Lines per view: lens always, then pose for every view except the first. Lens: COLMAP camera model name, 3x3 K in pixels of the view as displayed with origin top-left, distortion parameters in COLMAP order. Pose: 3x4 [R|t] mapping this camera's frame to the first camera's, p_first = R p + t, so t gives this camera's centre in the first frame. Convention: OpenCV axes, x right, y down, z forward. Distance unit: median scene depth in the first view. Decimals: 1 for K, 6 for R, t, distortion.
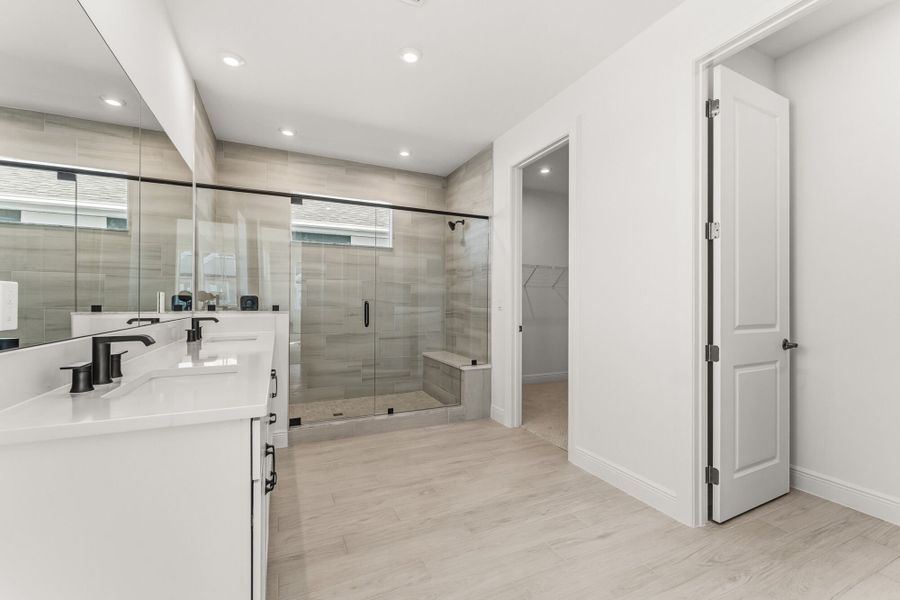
lens RADIAL K [[380.3, 0, 441.0], [0, 380.3, 302.8], [0, 0, 1]] dist [0.006023, -0.001629]
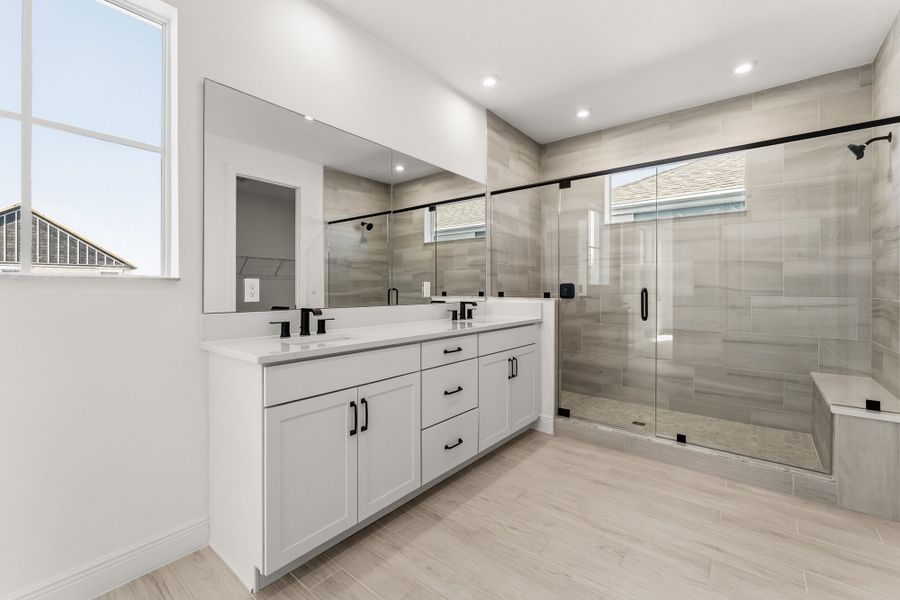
lens RADIAL K [[380.3, 0, 441.2], [0, 380.3, 291.4], [0, 0, 1]] dist [0.006023, -0.001629]
pose [[0.447331, 0.002798, -0.894364, 0.314557], [-0.002294, 0.999995, 0.001981, 0.002240], [0.894366, 0.001166, 0.447335, 0.259400]]
